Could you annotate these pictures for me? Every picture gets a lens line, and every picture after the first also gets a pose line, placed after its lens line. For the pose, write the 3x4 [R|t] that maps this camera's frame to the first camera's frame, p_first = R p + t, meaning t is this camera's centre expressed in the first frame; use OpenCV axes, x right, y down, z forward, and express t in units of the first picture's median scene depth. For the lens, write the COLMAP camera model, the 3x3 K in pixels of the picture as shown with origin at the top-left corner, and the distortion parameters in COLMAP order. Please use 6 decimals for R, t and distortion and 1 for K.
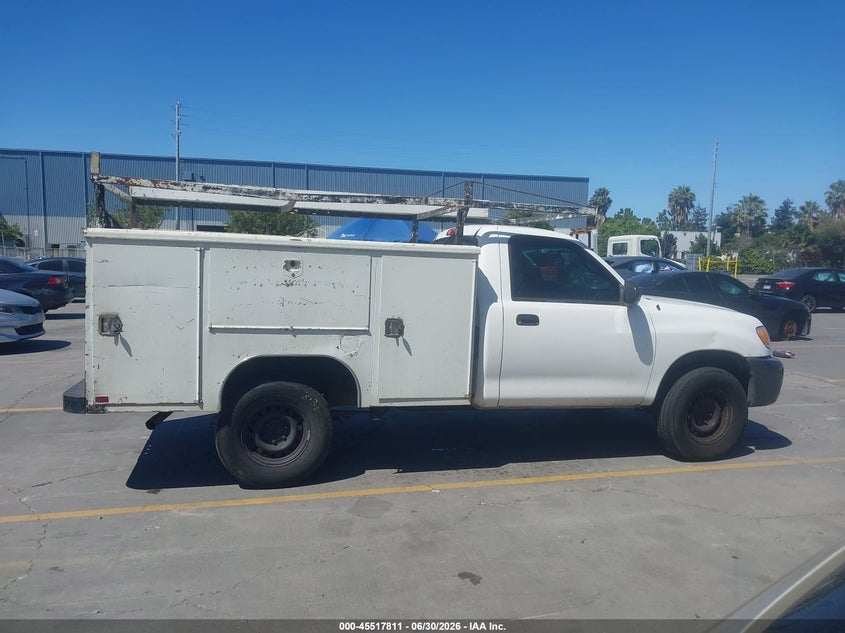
lens RADIAL K [[660.6, 0, 429.6], [0, 660.6, 313.0], [0, 0, 1]] dist [0.033928, -0.060026]
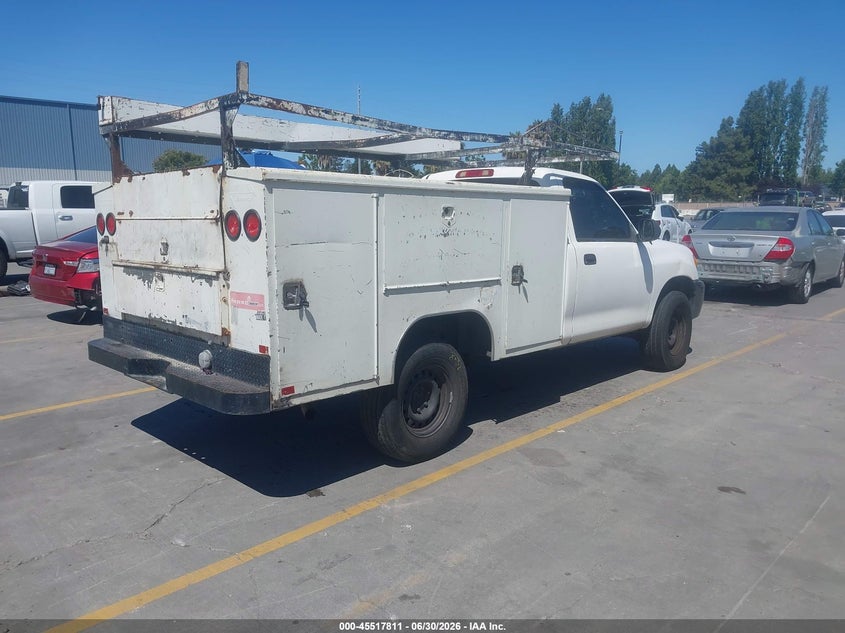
lens RADIAL K [[660.6, 0, 421.4], [0, 660.6, 320.6], [0, 0, 1]] dist [0.033928, -0.060026]
pose [[0.866369, -0.103711, 0.488518, -0.687105], [0.057368, 0.992391, 0.108942, -0.026199], [-0.496099, -0.066358, 0.865726, 0.238715]]
